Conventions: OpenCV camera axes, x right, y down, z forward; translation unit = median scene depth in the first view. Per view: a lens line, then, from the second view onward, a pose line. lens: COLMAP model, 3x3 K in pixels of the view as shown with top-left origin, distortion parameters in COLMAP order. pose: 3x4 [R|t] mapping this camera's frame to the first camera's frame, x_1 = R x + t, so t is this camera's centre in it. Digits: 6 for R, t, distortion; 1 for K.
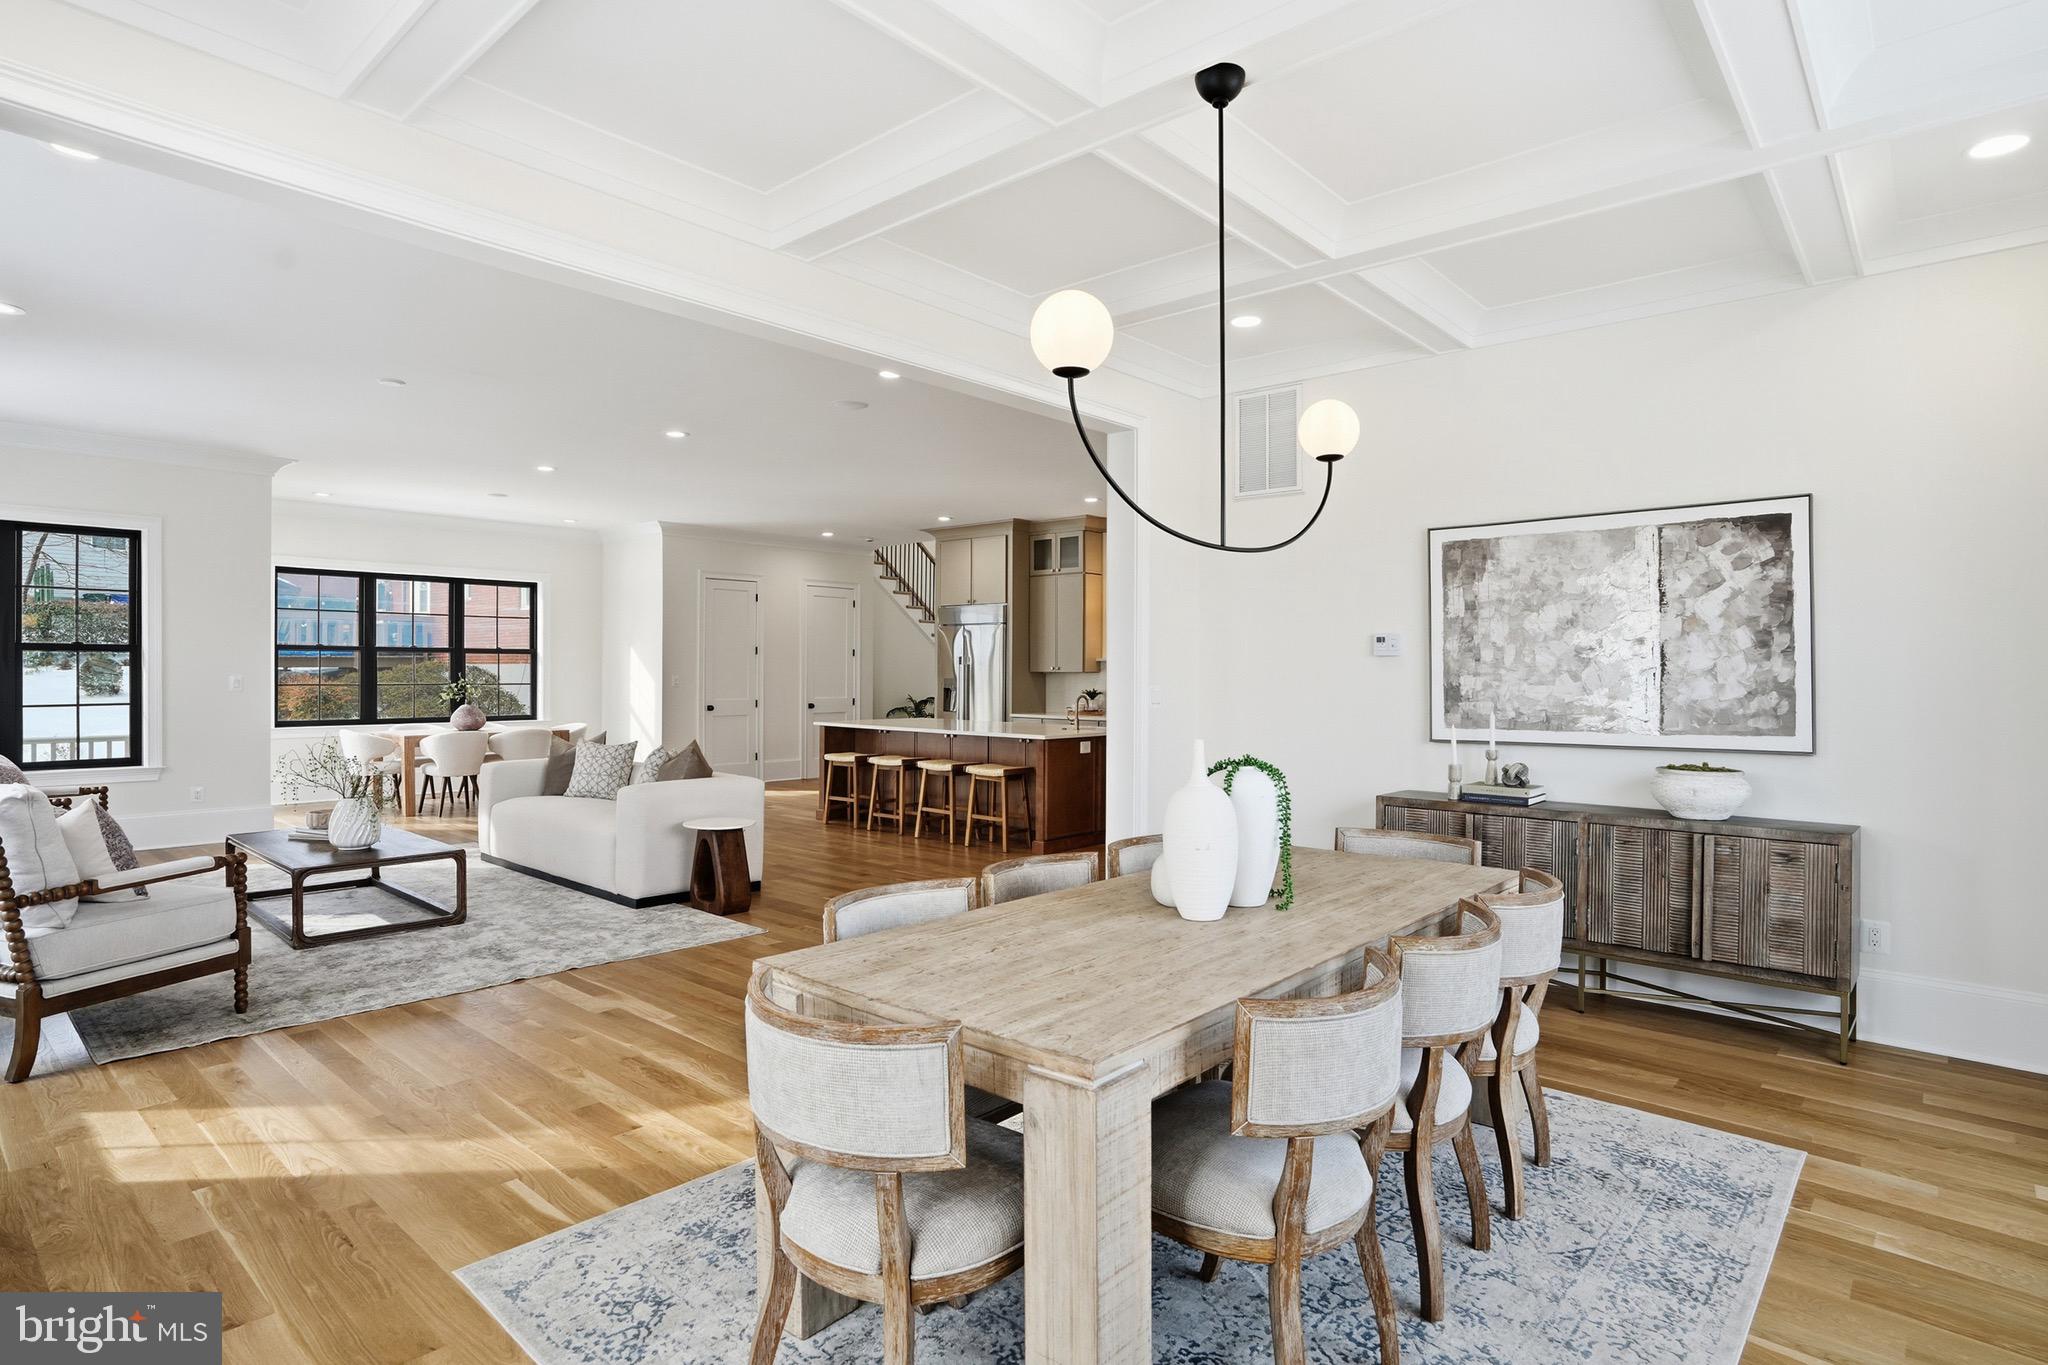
lens RADIAL K [[1062.1, 0, 1011.9], [0, 1062.1, 679.1], [0, 0, 1]] dist [-0.060358, 0.032227]
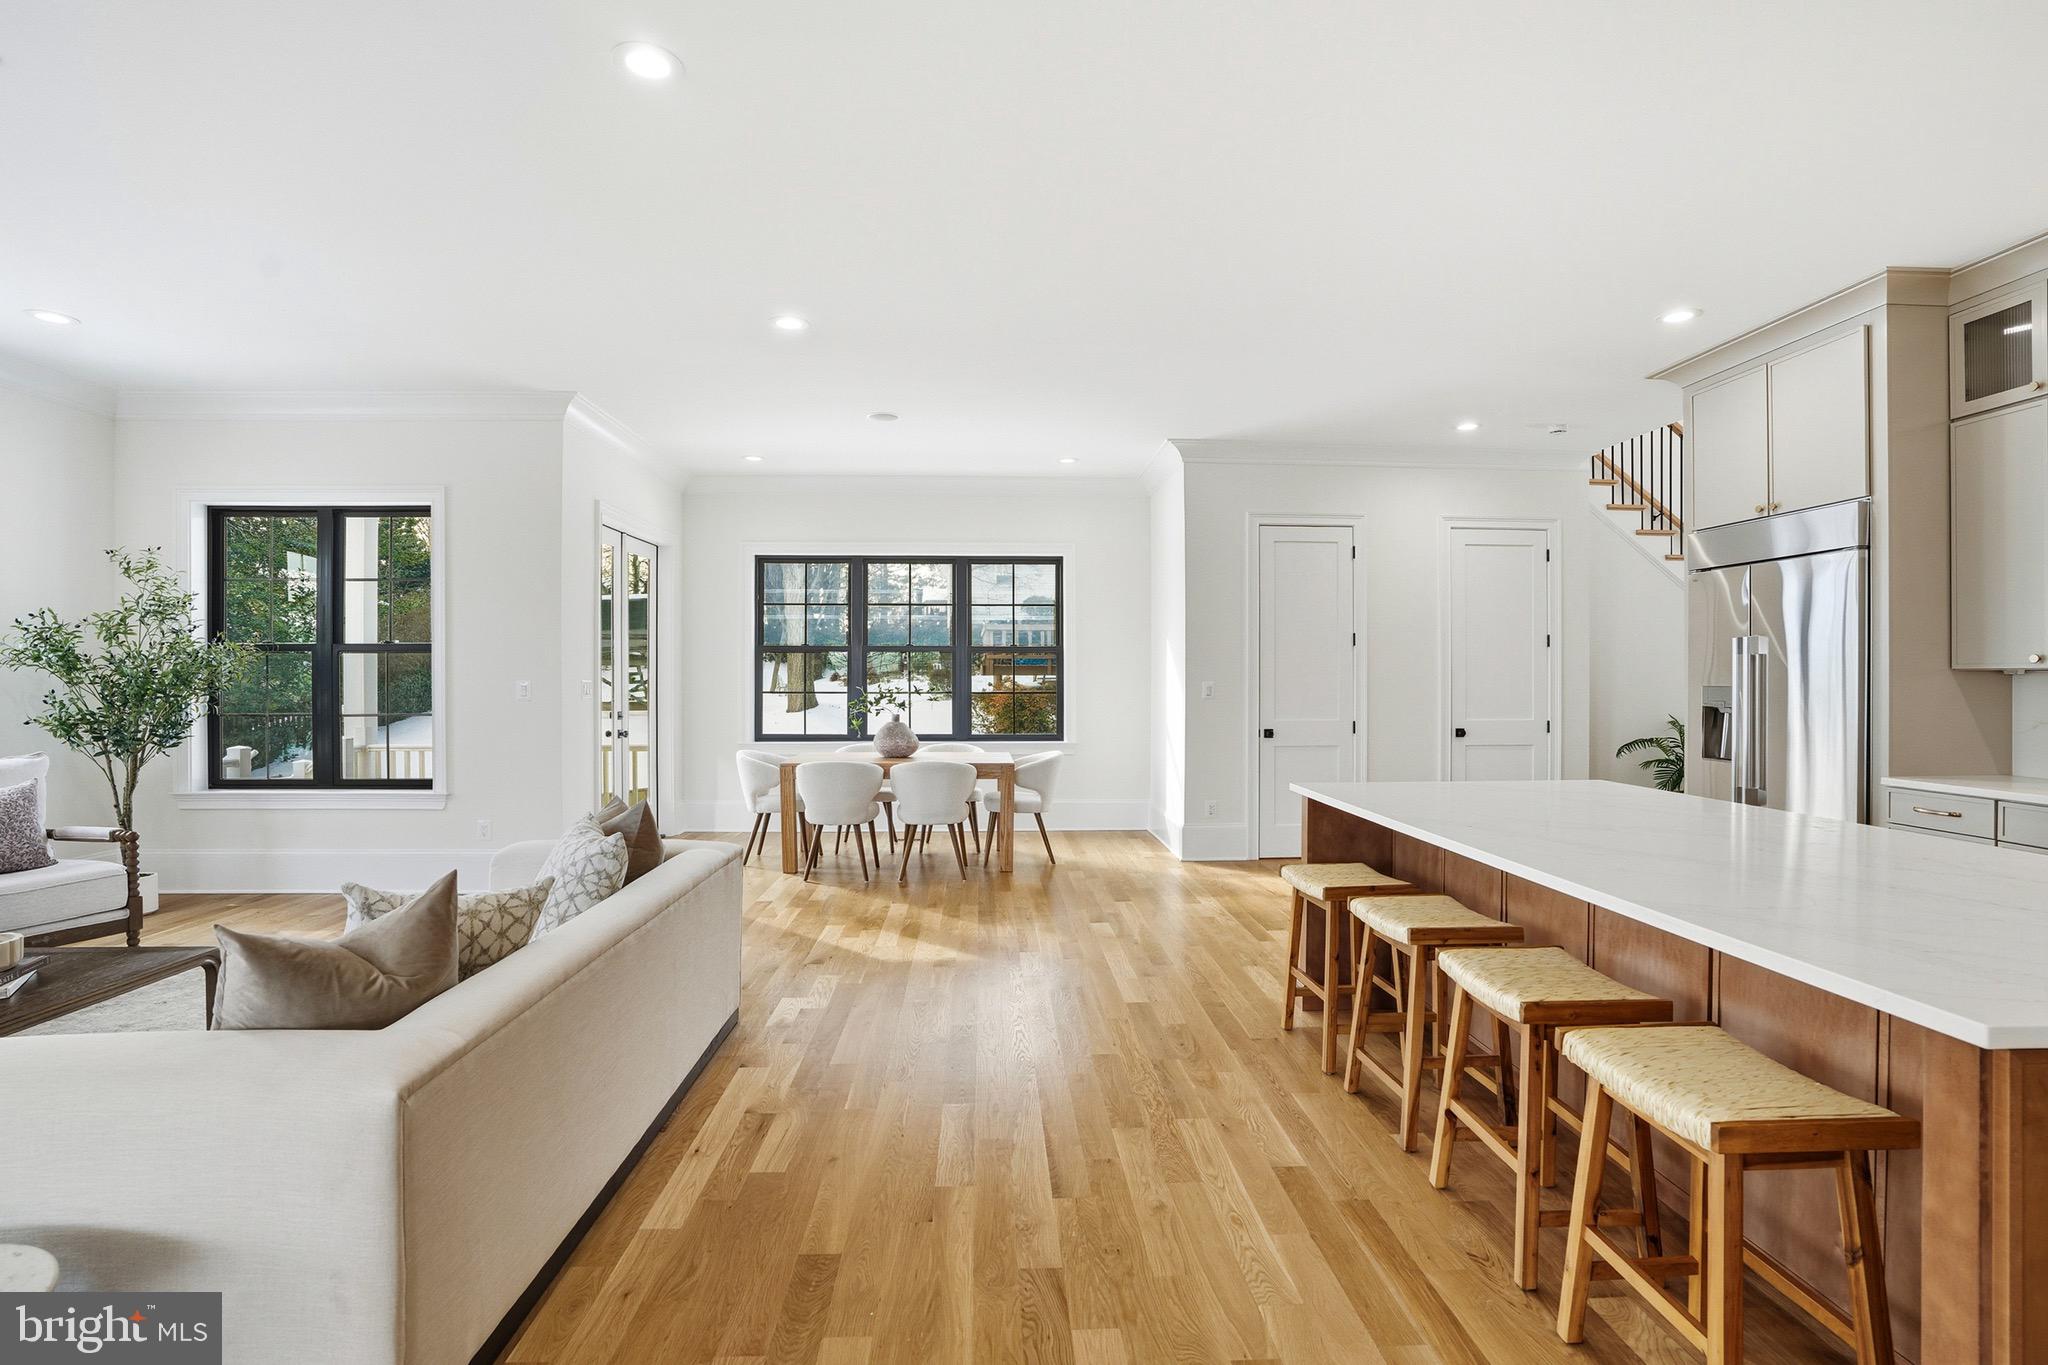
lens RADIAL K [[991.3, 0, 1031.3], [0, 991.3, 667.6], [0, 0, 1]] dist [-0.066383, 0.029916]
pose [[0.705715, -0.012023, -0.708394, 0.072344], [-0.001110, 0.999836, -0.018075, -0.003118], [0.708495, 0.013543, 0.705586, 1.452471]]
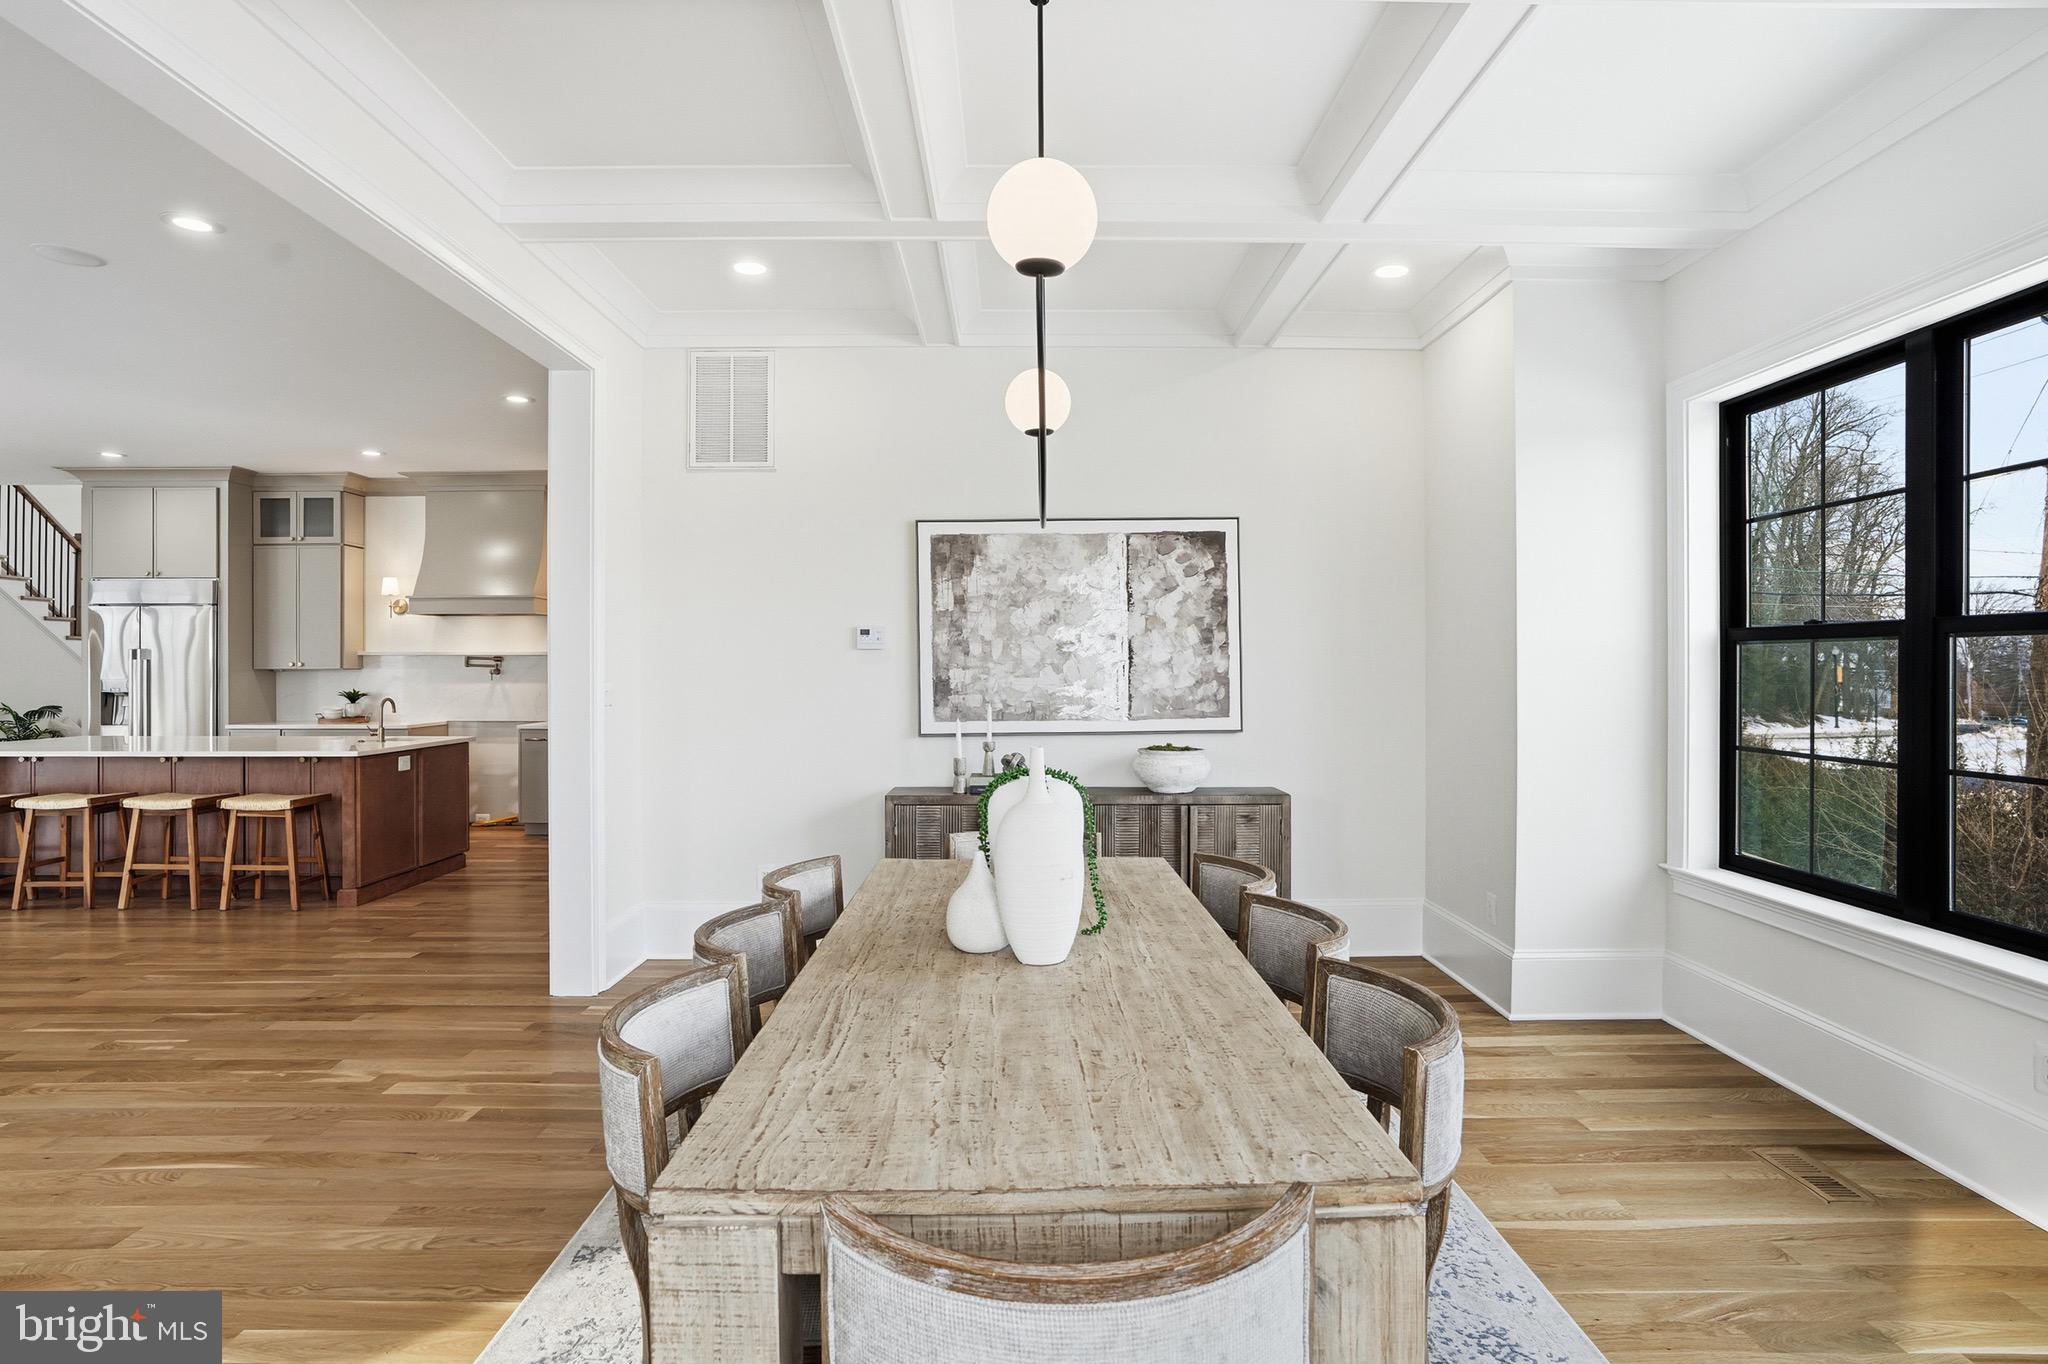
lens RADIAL K [[1062.1, 0, 1011.9], [0, 1062.1, 678.6], [0, 0, 1]] dist [-0.060358, 0.032227]
pose [[0.743486, -0.012535, 0.668634, -0.215037], [0.009838, 0.999921, 0.007806, -0.001648], [-0.668679, 0.000774, 0.743551, 0.214266]]
